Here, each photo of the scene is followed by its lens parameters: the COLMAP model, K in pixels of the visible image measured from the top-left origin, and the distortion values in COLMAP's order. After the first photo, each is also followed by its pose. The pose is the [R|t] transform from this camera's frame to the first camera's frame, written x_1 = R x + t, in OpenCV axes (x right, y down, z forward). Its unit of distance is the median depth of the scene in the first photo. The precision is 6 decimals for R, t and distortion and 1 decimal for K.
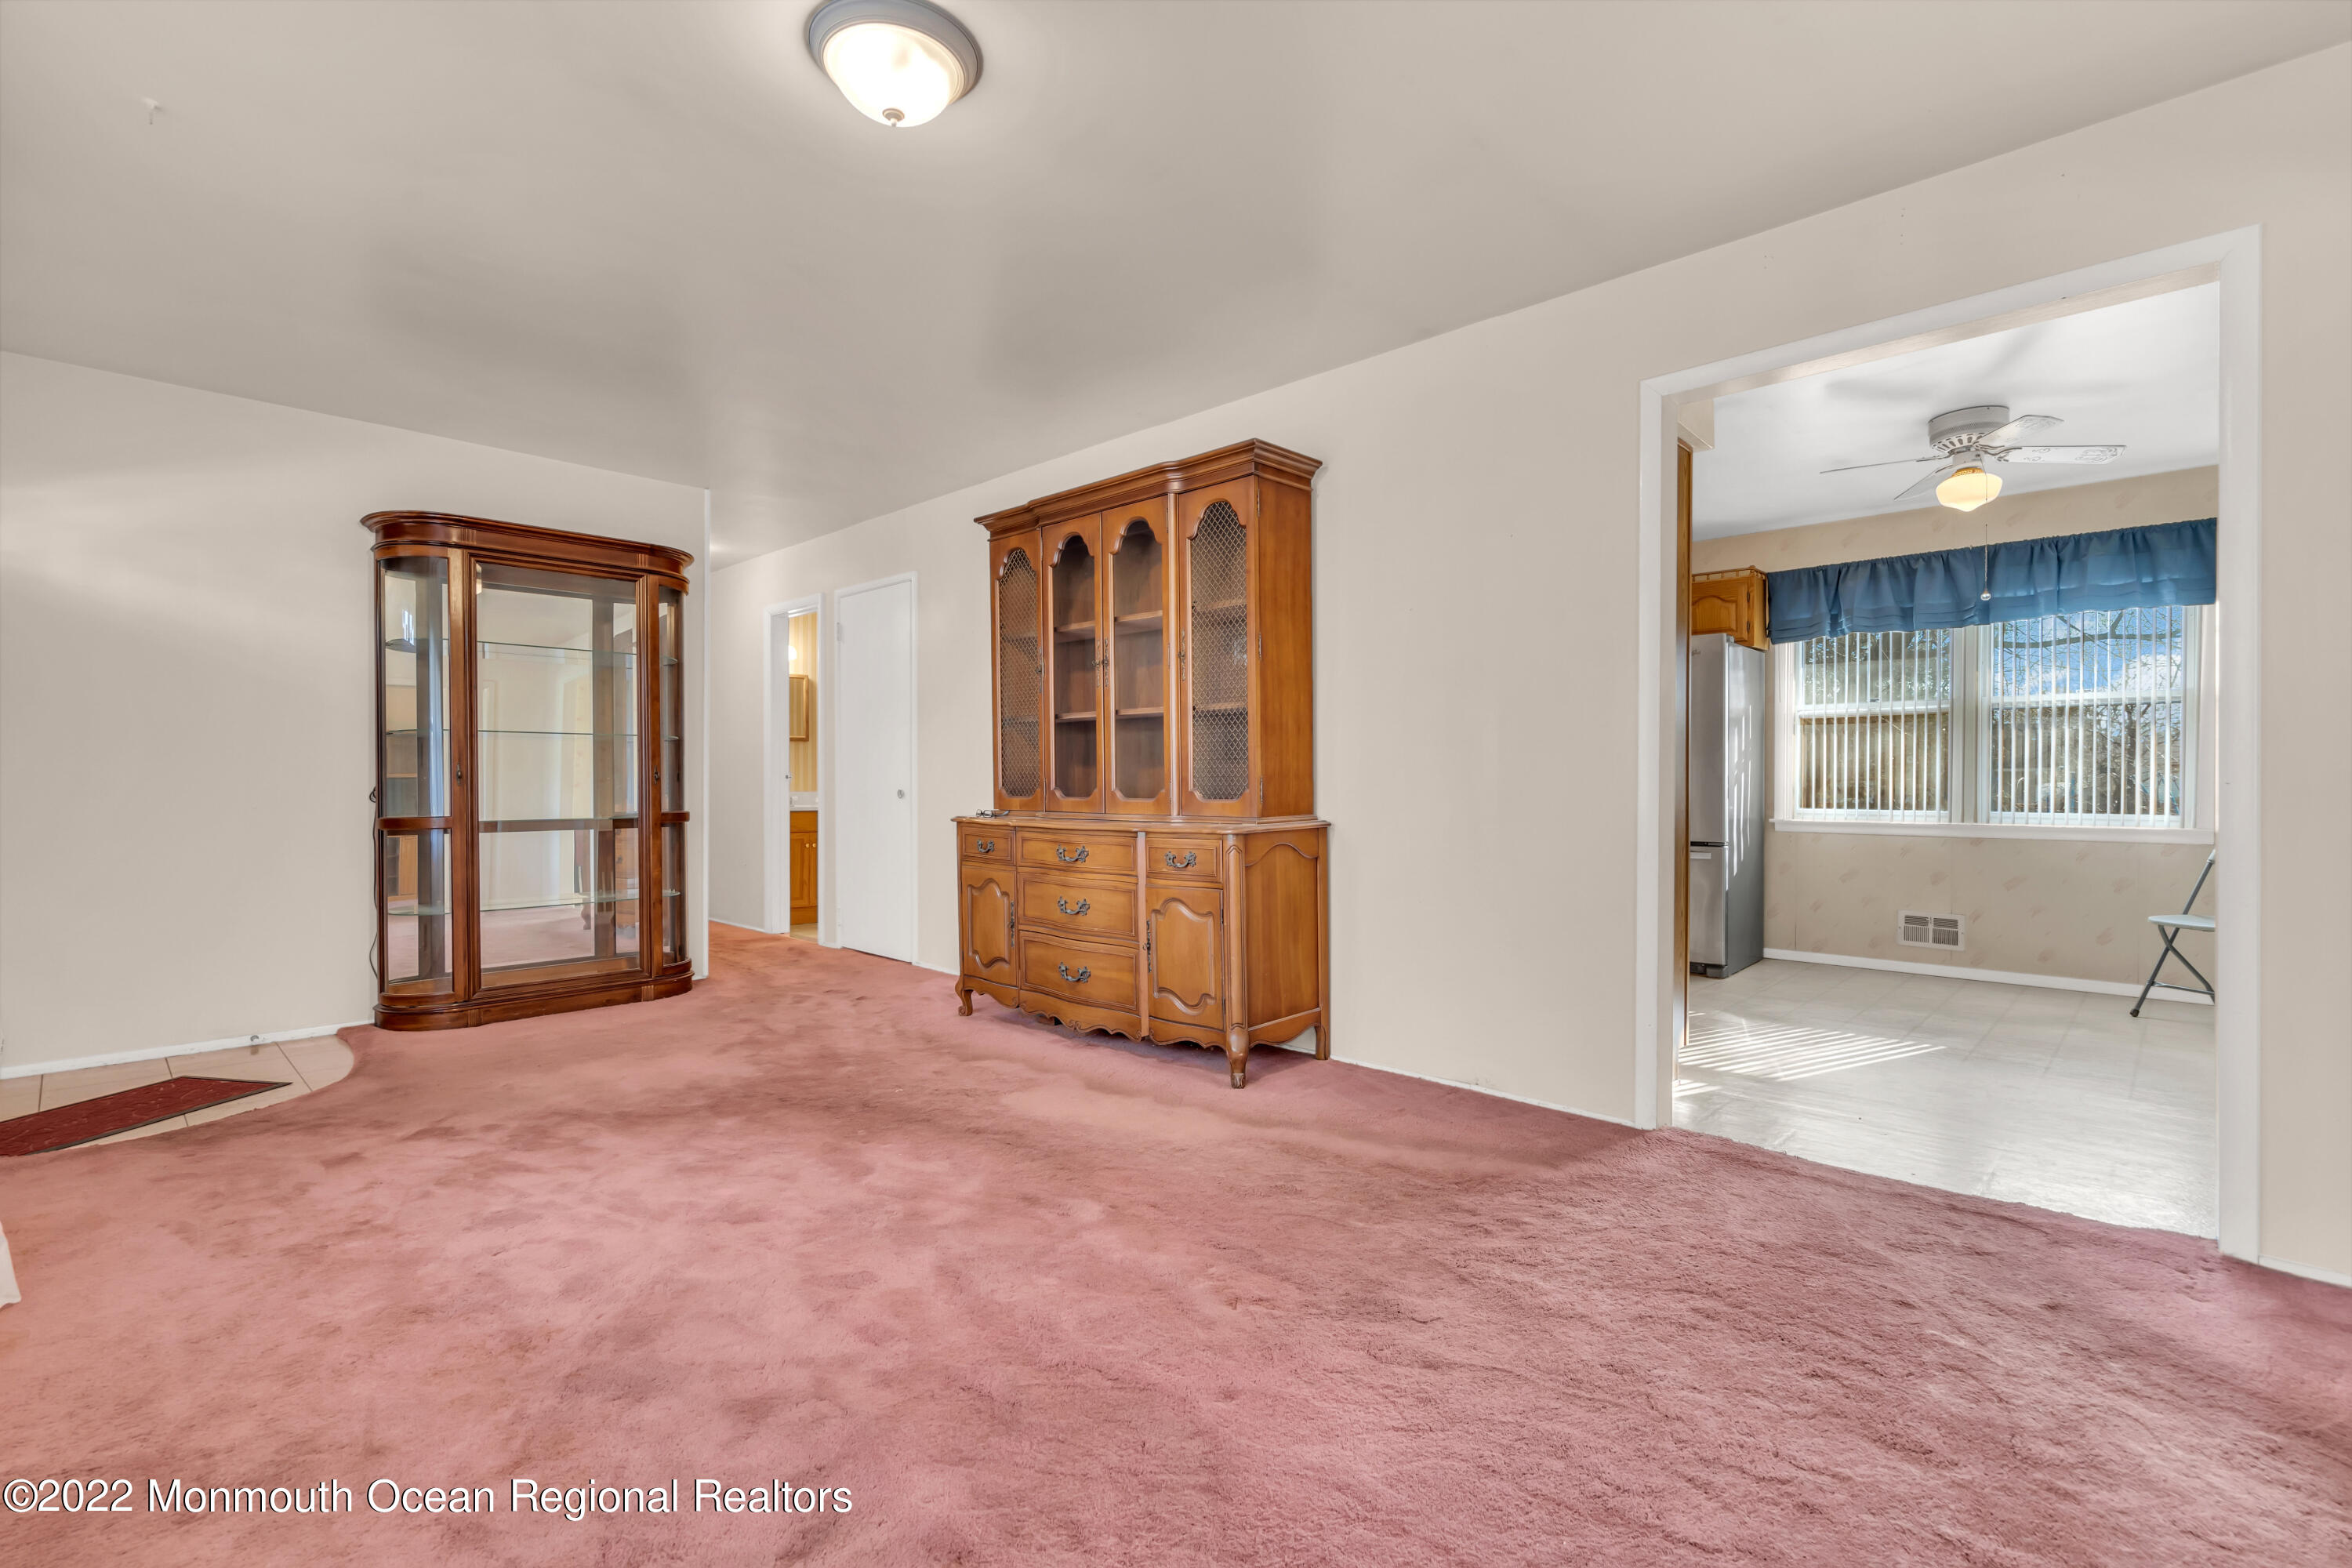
lens RADIAL K [[1061.0, 0, 1160.0], [0, 1061.0, 789.6], [0, 0, 1]] dist [0.003078, 0.000096]
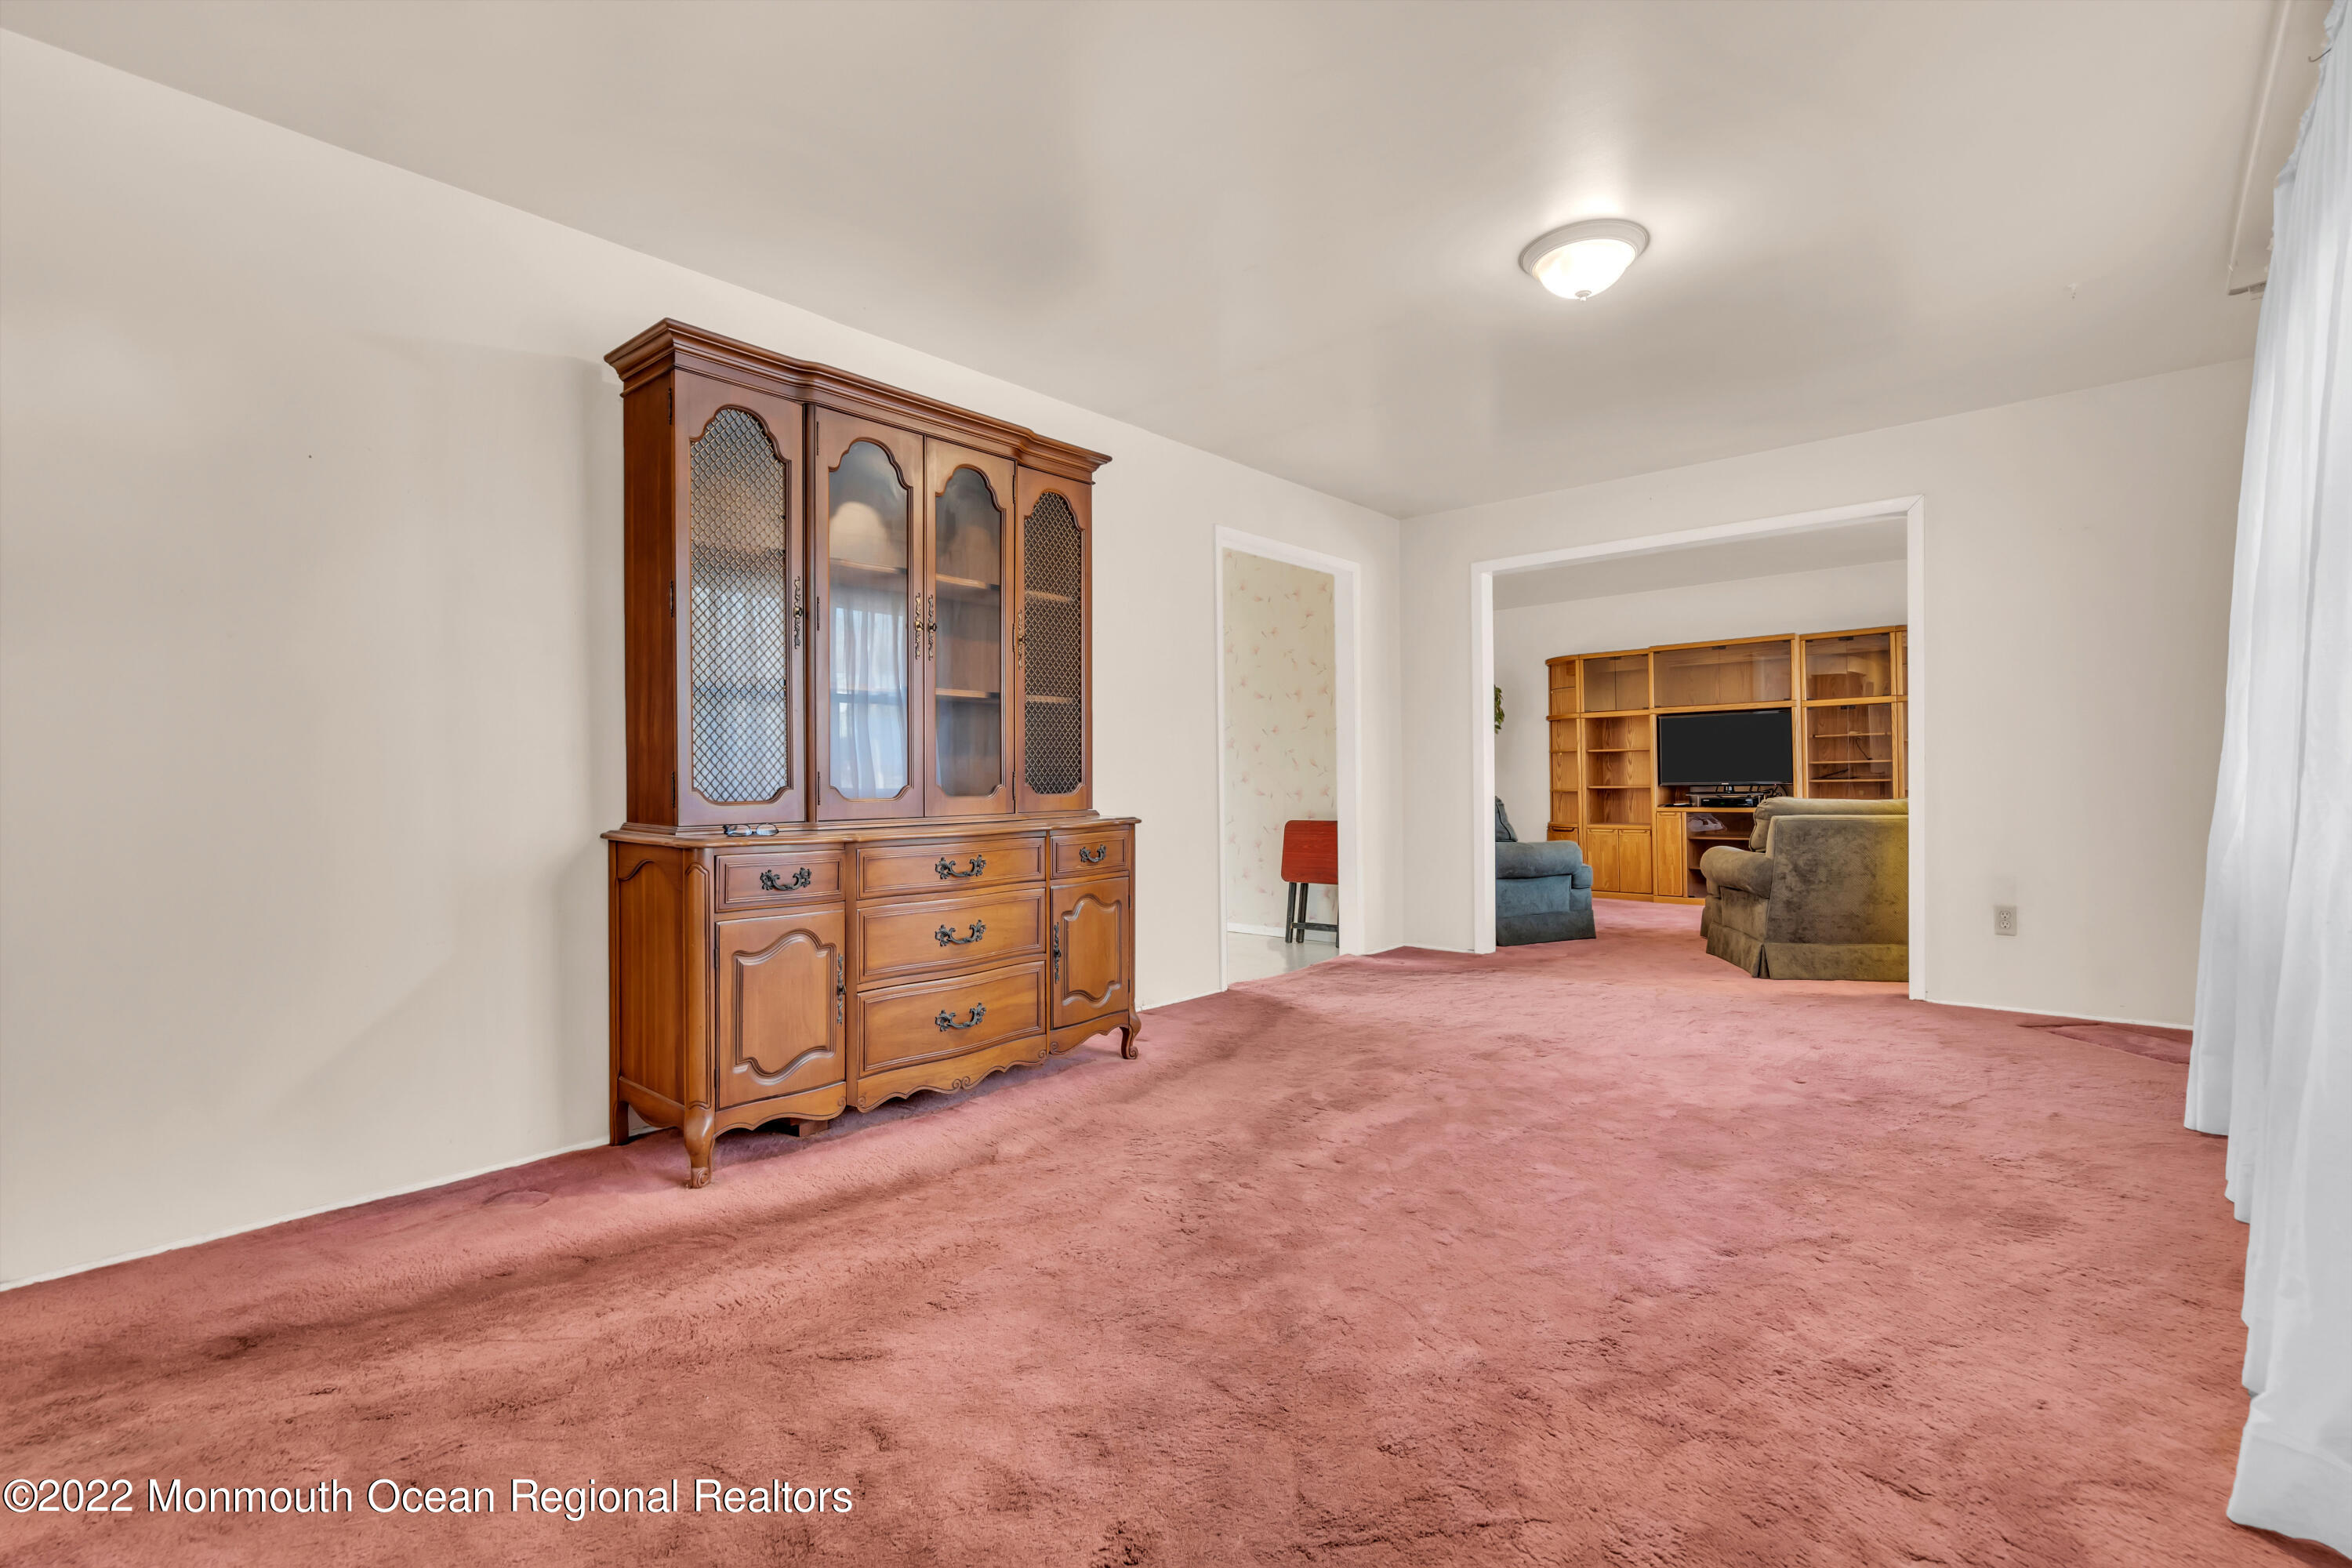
lens RADIAL K [[1061.0, 0, 1160.0], [0, 1061.0, 789.6], [0, 0, 1]] dist [0.003078, 0.000096]
pose [[-0.036761, 0.000516, 0.999324, -0.867631], [0.025659, 0.999671, 0.000428, 0.006285], [-0.998995, 0.025658, -0.036762, 0.868957]]
